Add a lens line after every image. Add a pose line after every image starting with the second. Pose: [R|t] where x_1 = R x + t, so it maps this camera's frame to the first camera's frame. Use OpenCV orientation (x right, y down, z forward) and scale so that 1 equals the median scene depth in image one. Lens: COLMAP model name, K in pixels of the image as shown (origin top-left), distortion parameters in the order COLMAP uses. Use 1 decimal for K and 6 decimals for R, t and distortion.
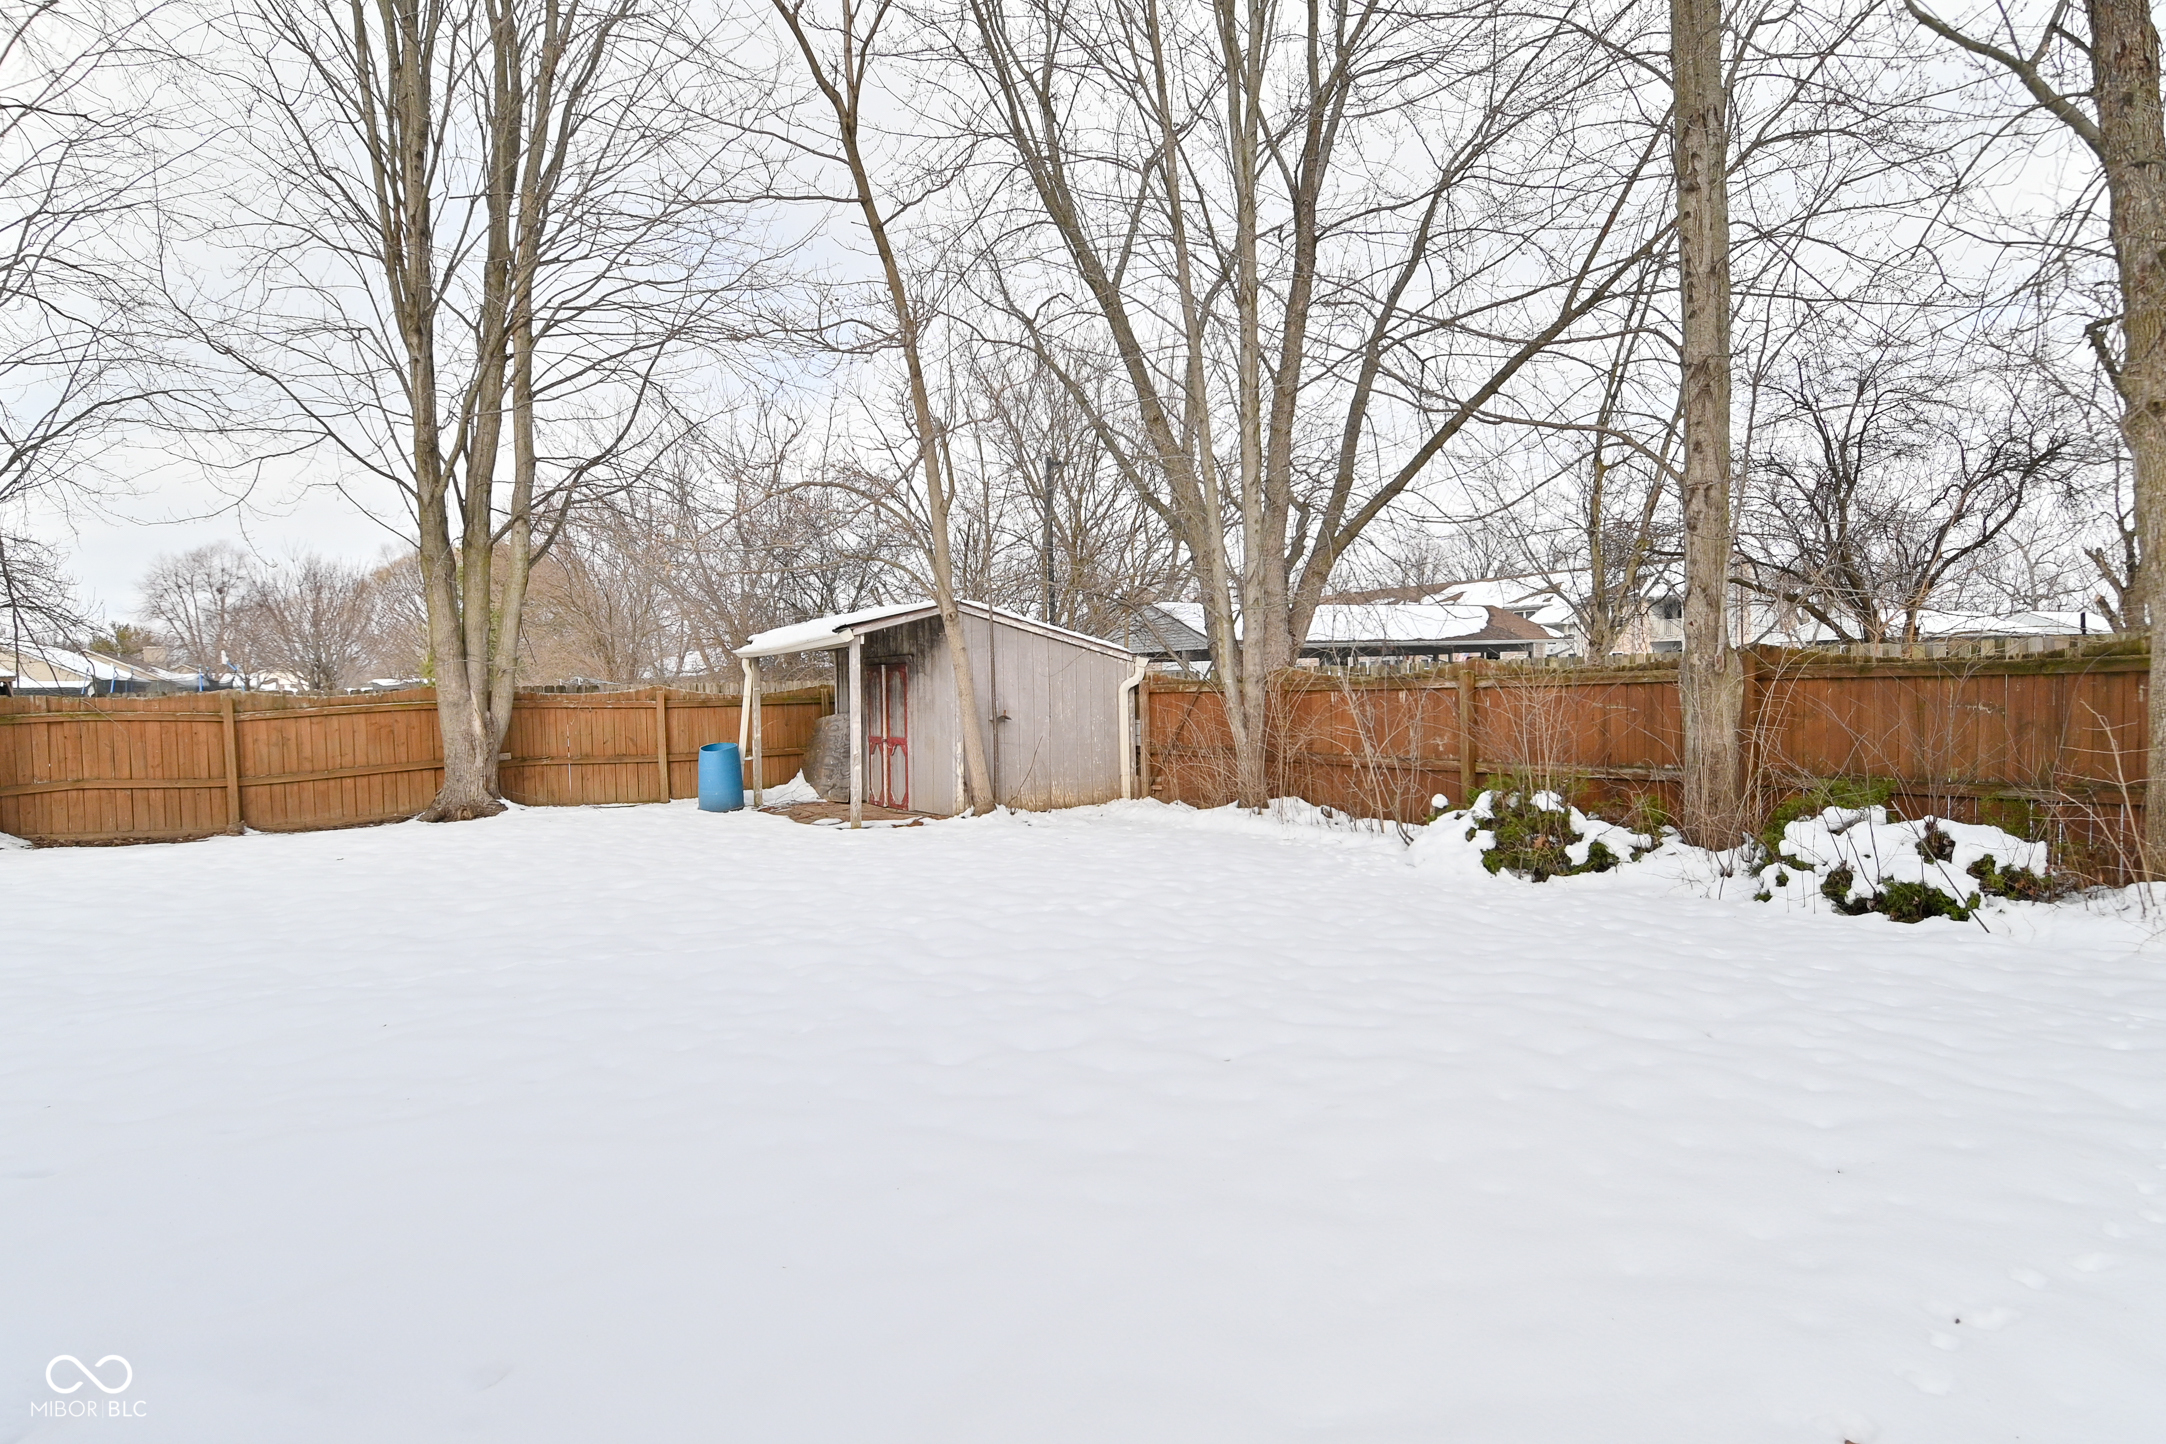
lens RADIAL K [[1141.0, 0, 1081.6], [0, 1141.0, 718.4], [0, 0, 1]] dist [-0.001240, -0.014421]
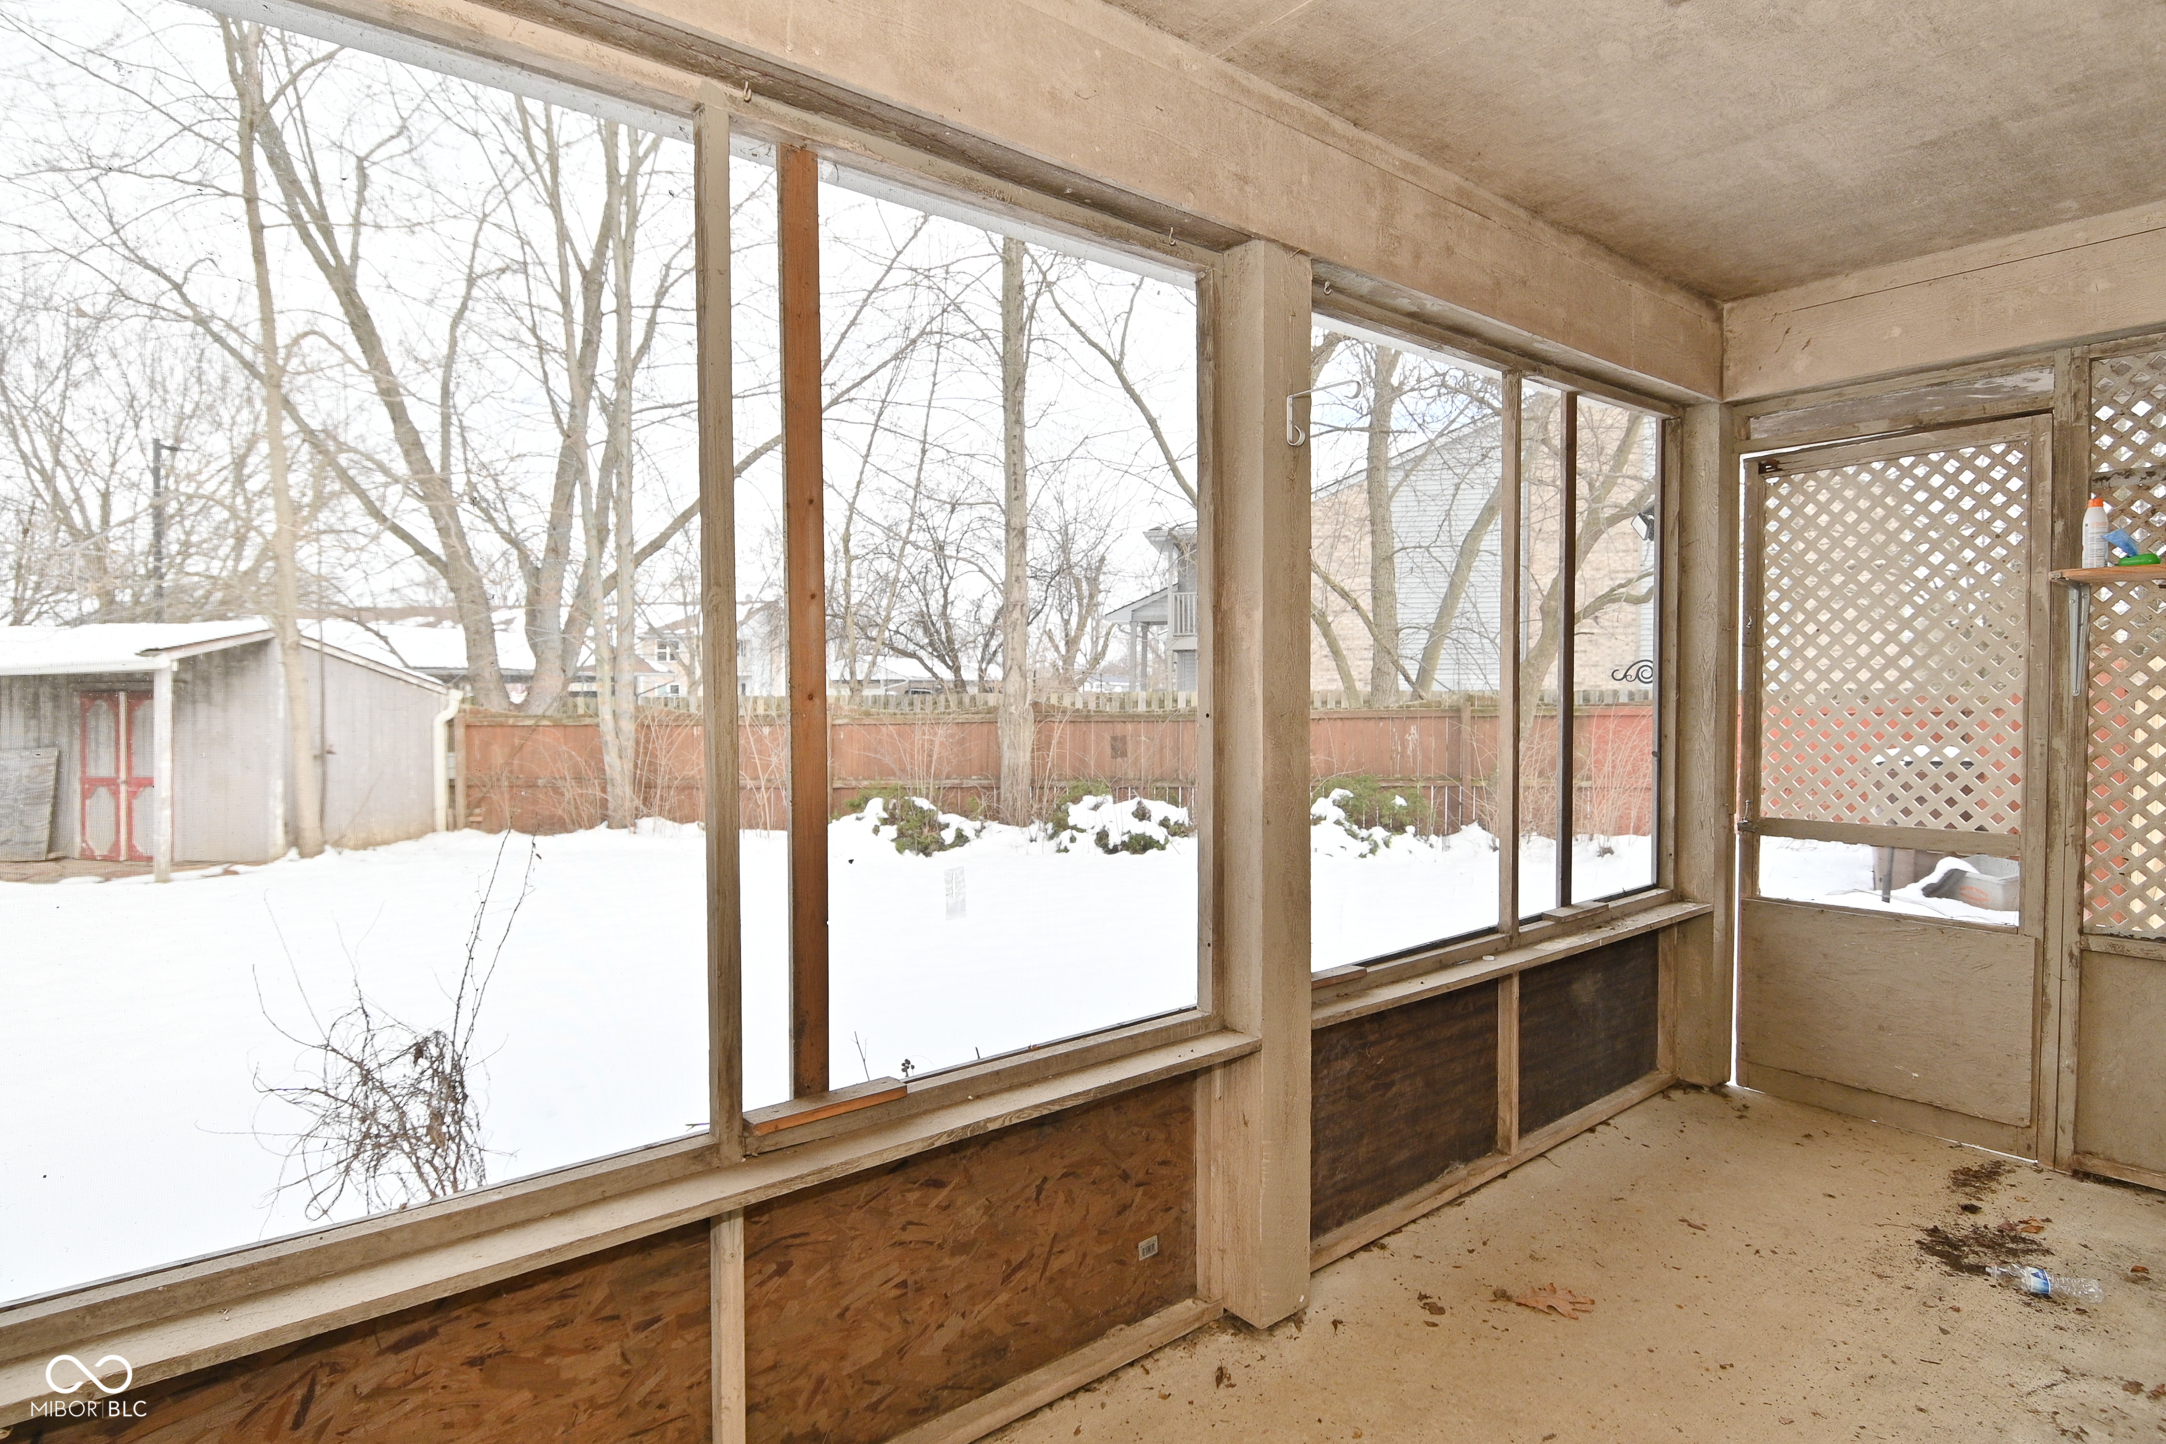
lens RADIAL K [[1141.0, 0, 1089.5], [0, 1141.0, 715.6], [0, 0, 1]] dist [-0.001240, -0.014421]
pose [[0.675414, 0.009886, 0.737372, -0.316096], [0.010391, 0.999683, -0.022921, -0.002696], [-0.737365, 0.023143, 0.675098, -0.092660]]
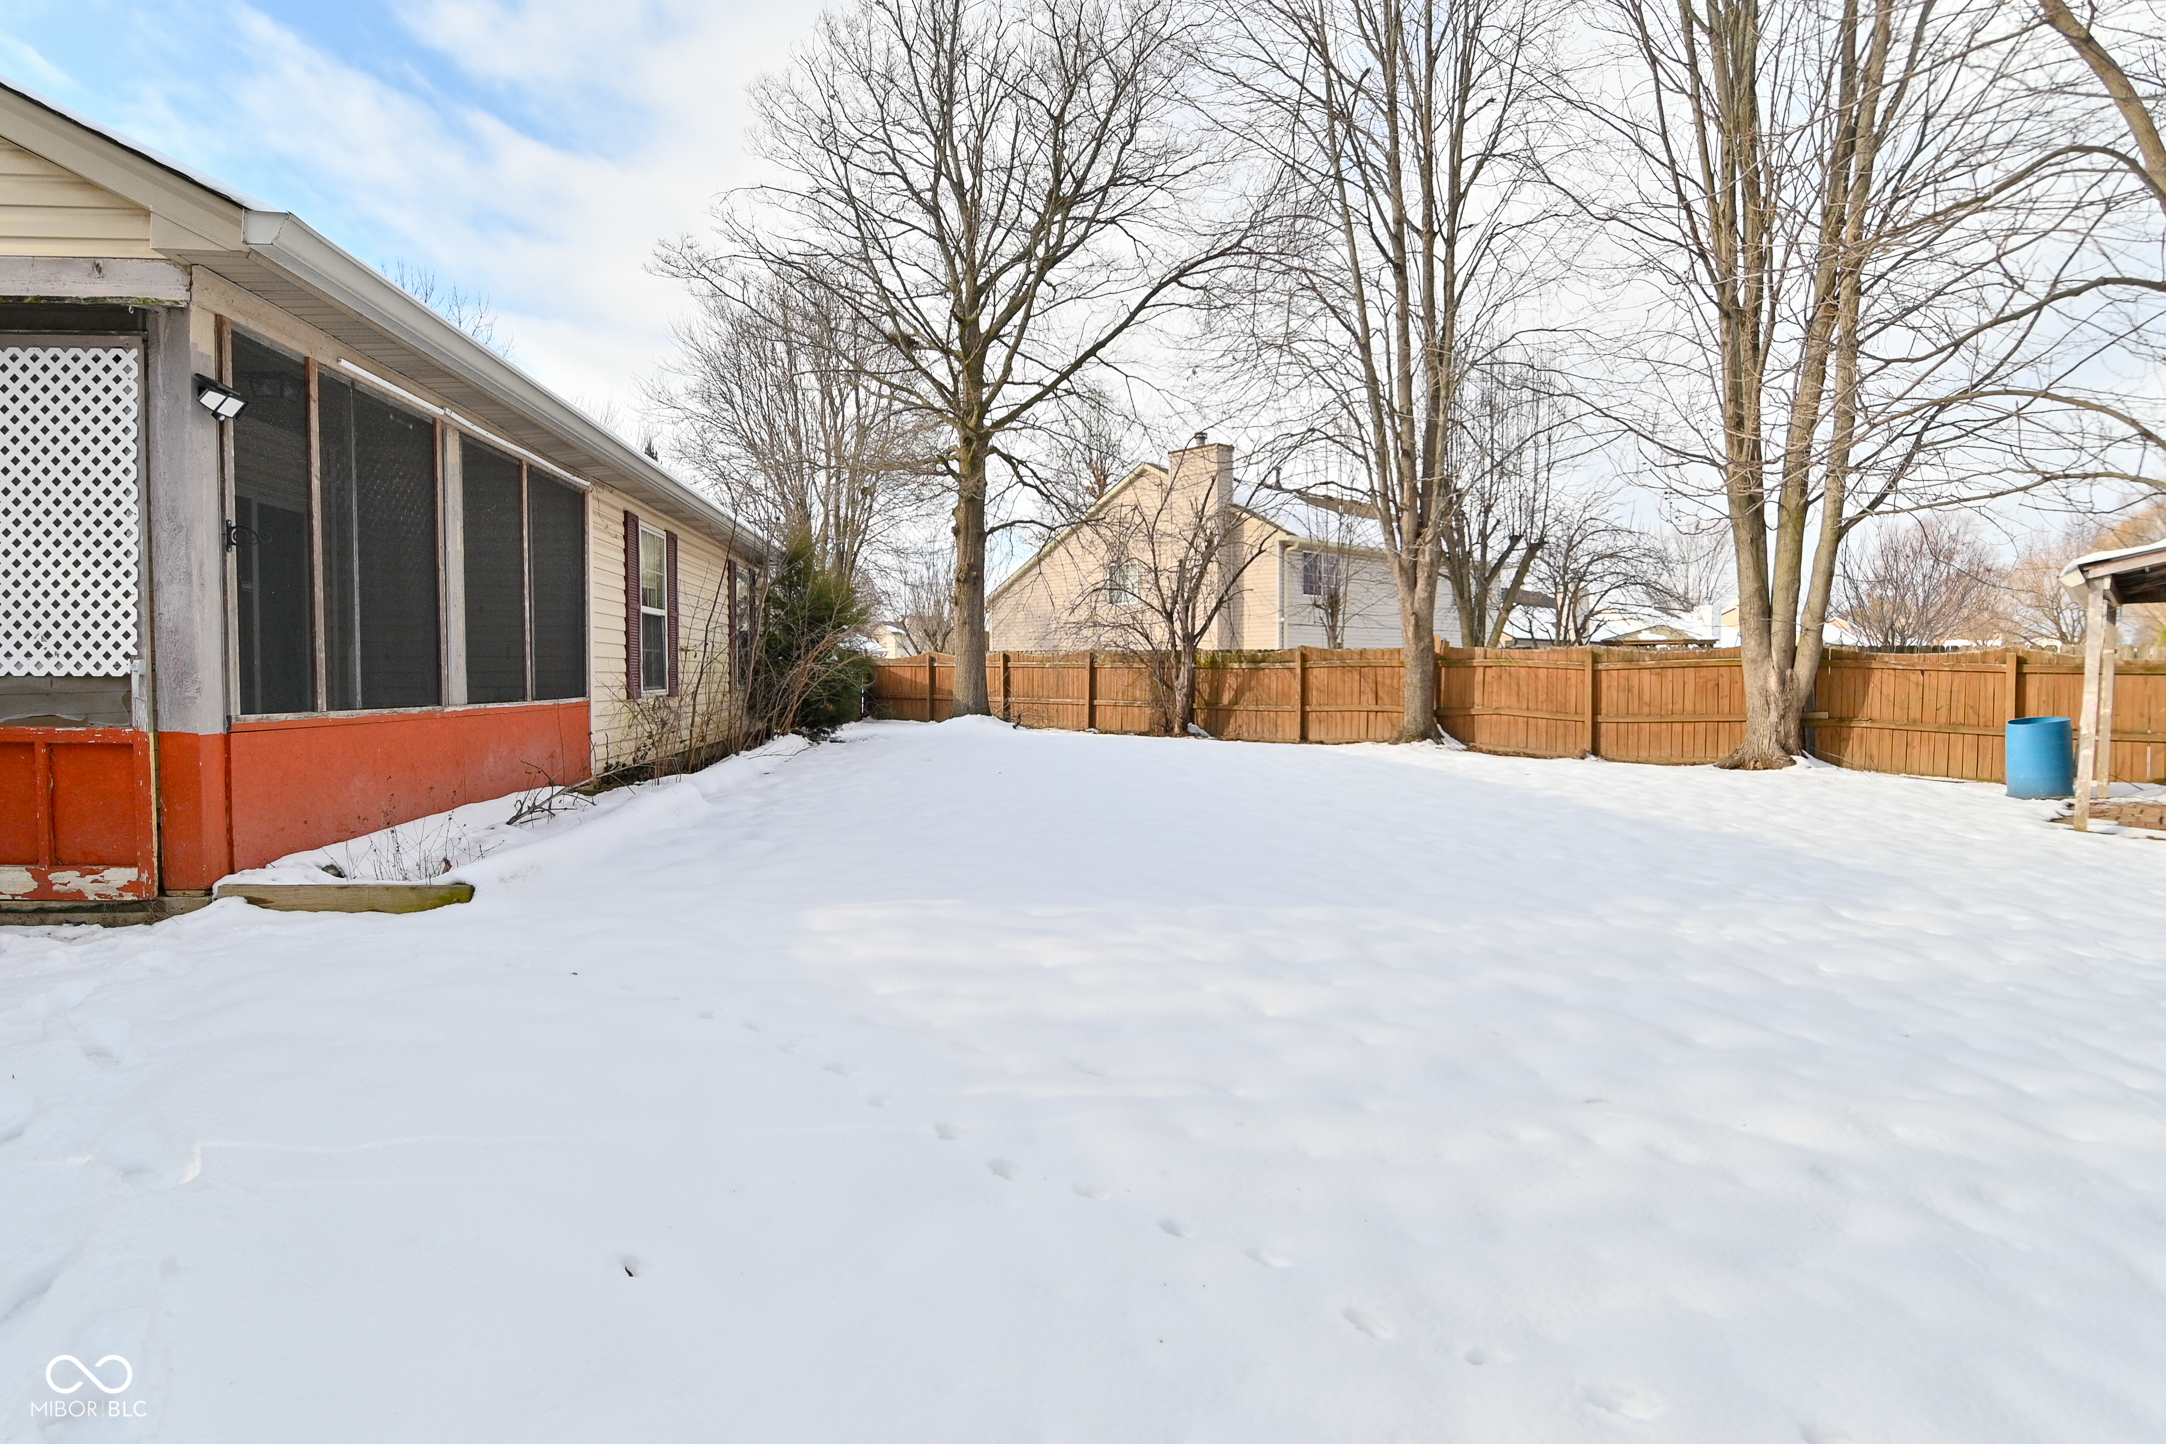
lens RADIAL K [[1141.0, 0, 1078.7], [0, 1141.0, 713.9], [0, 0, 1]] dist [-0.001240, -0.014421]
pose [[0.223325, 0.064792, -0.972588, 0.343046], [-0.040942, 0.997531, 0.057052, 0.002004], [0.973884, 0.027079, 0.225426, 0.148364]]
